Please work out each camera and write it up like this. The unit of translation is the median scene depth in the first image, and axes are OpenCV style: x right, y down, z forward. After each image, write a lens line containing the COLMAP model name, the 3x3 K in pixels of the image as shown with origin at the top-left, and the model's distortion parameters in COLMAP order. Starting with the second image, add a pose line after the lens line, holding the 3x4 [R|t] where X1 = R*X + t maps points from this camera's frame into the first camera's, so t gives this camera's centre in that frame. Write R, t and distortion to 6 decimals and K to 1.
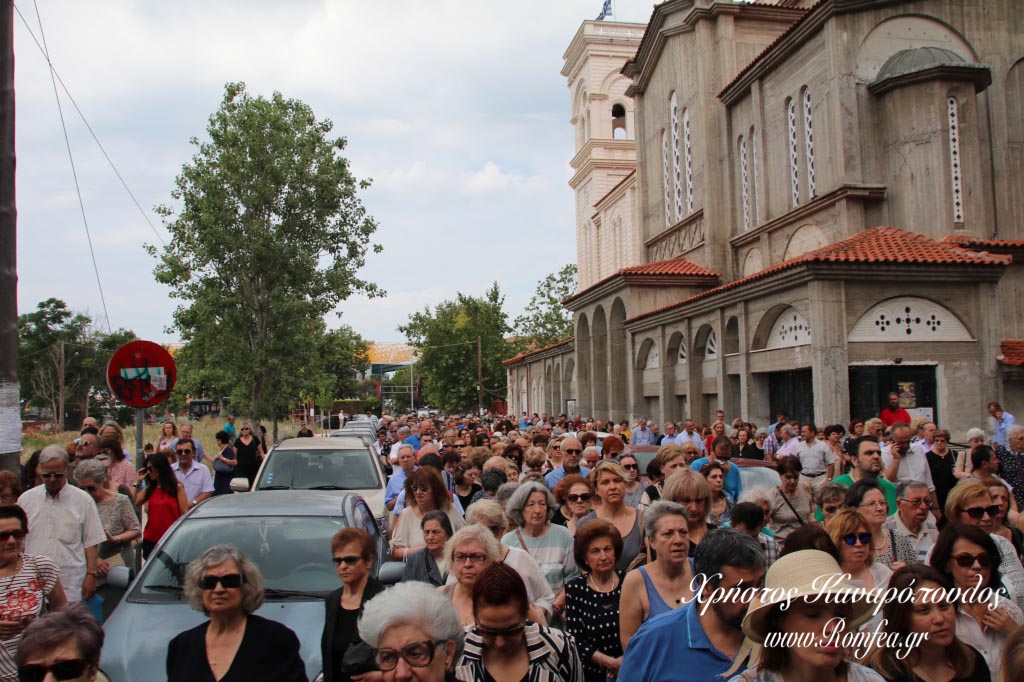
lens RADIAL K [[858.4, 0, 498.6], [0, 858.4, 342.6], [0, 0, 1]] dist [-0.146744, 0.145835]
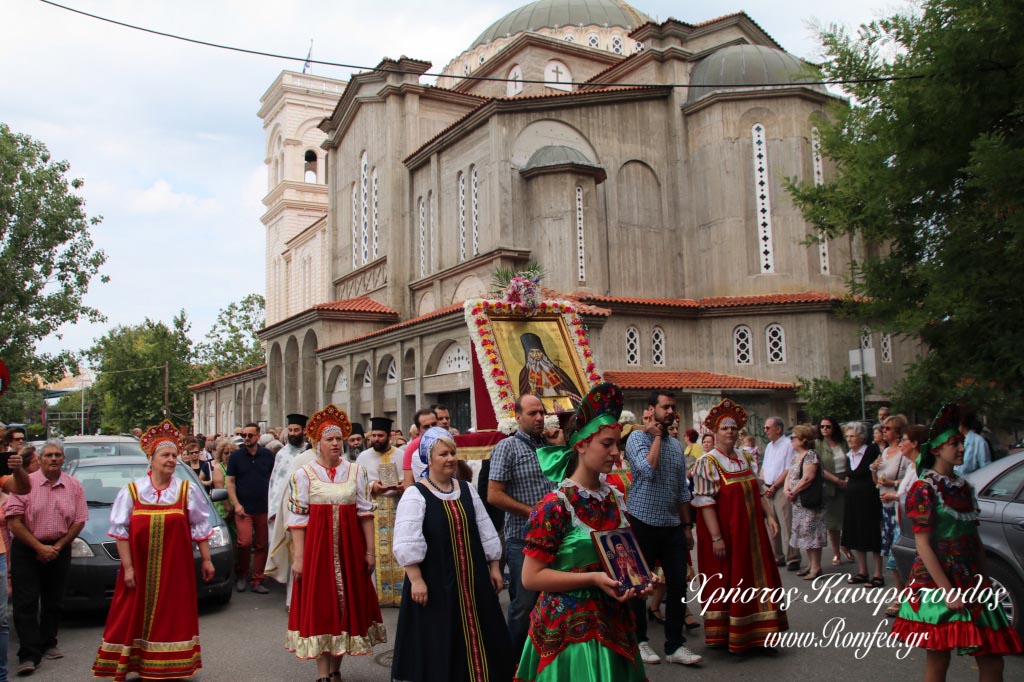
lens RADIAL K [[858.4, 0, 498.6], [0, 858.4, 342.6], [0, 0, 1]] dist [-0.146744, 0.145835]
pose [[0.929040, 0.030031, 0.368760, -0.051831], [-0.016492, 0.999071, -0.039812, 0.006740], [-0.369613, 0.030905, 0.928672, -0.163874]]
